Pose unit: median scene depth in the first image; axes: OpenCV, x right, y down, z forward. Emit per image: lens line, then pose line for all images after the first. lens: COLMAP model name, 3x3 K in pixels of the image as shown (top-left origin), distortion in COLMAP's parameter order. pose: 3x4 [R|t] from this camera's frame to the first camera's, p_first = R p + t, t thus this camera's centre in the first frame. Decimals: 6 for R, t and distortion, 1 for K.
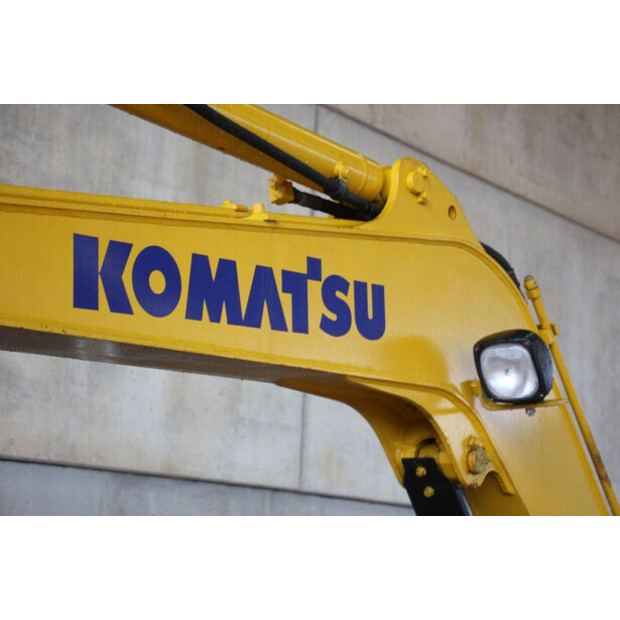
lens RADIAL K [[1271.3, 0, 313.5], [0, 1271.3, 314.4], [0, 0, 1]] dist [0.306233, 0.000000]
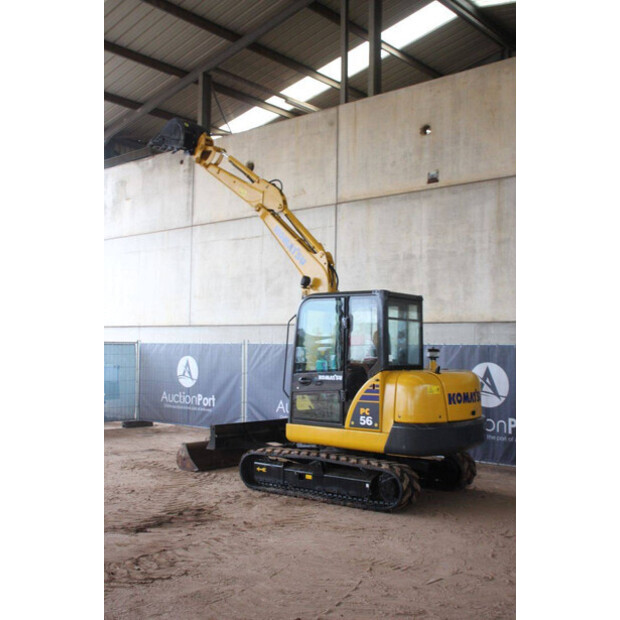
lens RADIAL K [[720.0, 0, 306.5], [0, 720.0, 304.3], [0, 0, 1]] dist [0.034066, 0.000000]
pose [[-0.001630, -0.098581, -0.995128, 4.760201], [0.193528, 0.976285, -0.097031, 0.473673], [0.981093, -0.192743, 0.017487, 1.469113]]
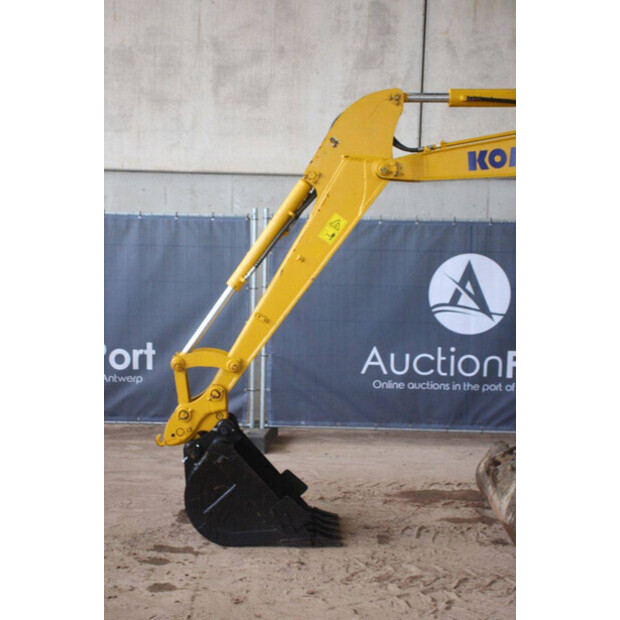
lens RADIAL K [[1000.9, 0, 309.9], [0, 1000.9, 312.7], [0, 0, 1]] dist [0.191354, 0.000000]
pose [[0.632383, 0.038337, -0.773707, 1.542205], [0.162725, 0.969916, 0.181061, -0.179969], [0.757372, -0.240402, 0.607120, -1.096333]]
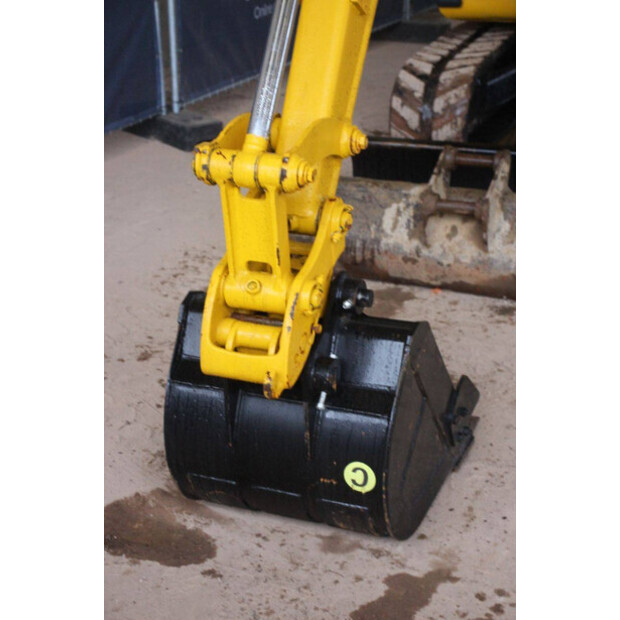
lens RADIAL K [[1271.3, 0, 305.8], [0, 1271.3, 321.3], [0, 0, 1]] dist [0.306233, 0.000000]
pose [[0.958572, -0.151045, 0.241505, -0.887751], [-0.008860, 0.831613, 0.555284, -0.178116], [-0.284711, -0.534420, 0.795823, -0.843146]]
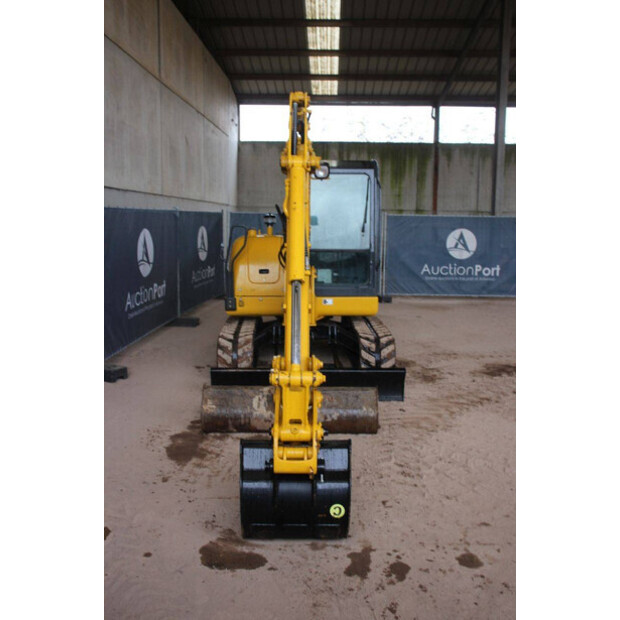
lens RADIAL K [[631.0, 0, 309.8], [0, 631.0, 315.1], [0, 0, 1]] dist [-0.042028, 0.000000]
pose [[0.775640, -0.130873, 0.617458, -1.418414], [-0.105791, 0.937472, 0.331594, -0.220709], [-0.622247, -0.322519, 0.713296, -0.759066]]
